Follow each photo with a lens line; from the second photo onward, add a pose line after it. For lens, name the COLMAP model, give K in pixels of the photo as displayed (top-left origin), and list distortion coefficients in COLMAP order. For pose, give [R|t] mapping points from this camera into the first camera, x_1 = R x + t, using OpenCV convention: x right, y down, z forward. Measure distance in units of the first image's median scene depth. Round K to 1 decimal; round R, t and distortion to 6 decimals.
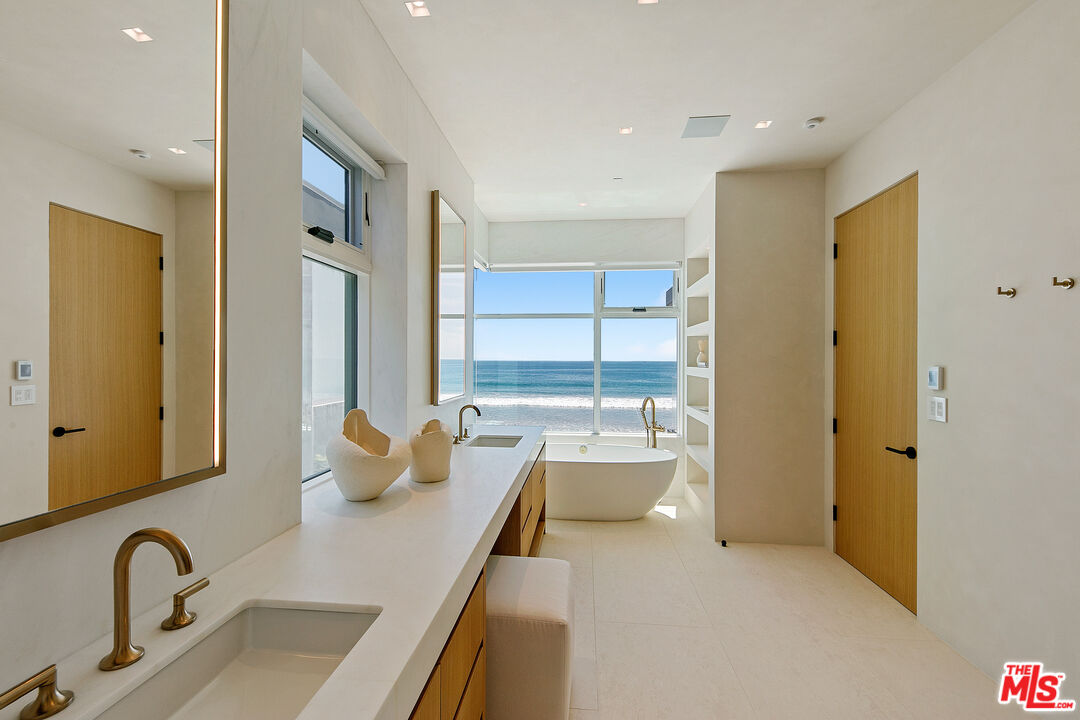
lens RADIAL K [[447.0, 0, 540.0], [0, 447.0, 360.0], [0, 0, 1]] dist [0.000753, -0.000165]
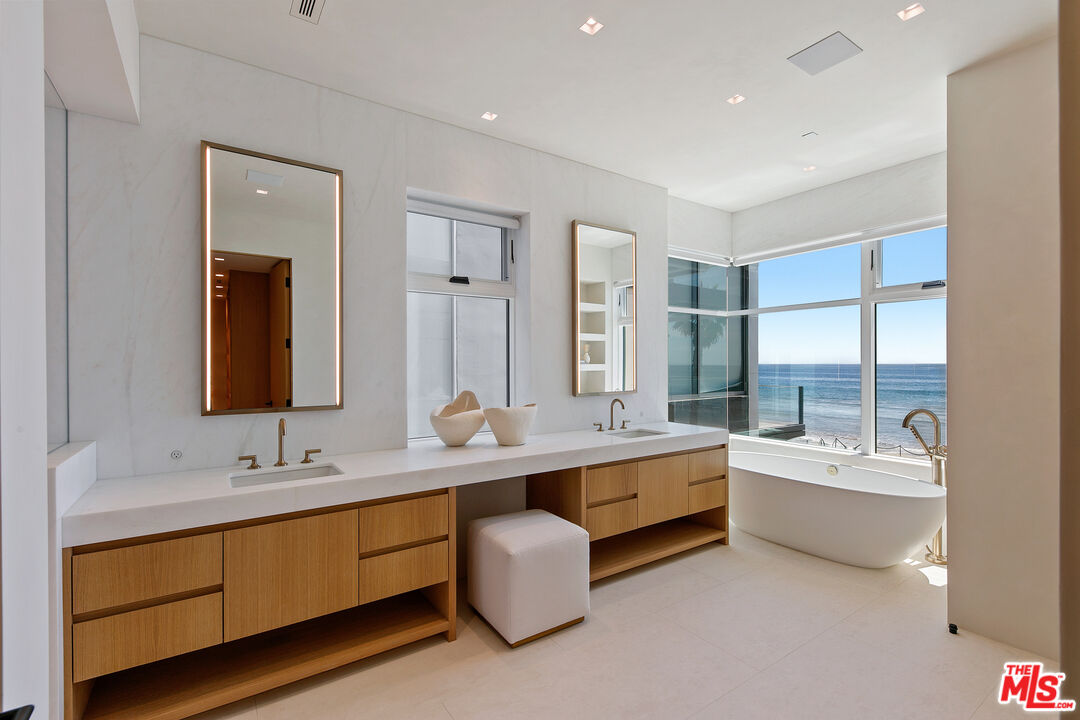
lens RADIAL K [[480.3, 0, 542.7], [0, 480.3, 366.7], [0, 0, 1]] dist [0.011880, -0.000429]
pose [[0.650487, -0.003483, -0.759509, 0.486074], [0.006217, 0.999980, 0.000739, 0.012772], [0.759492, -0.005203, 0.650496, 0.054919]]
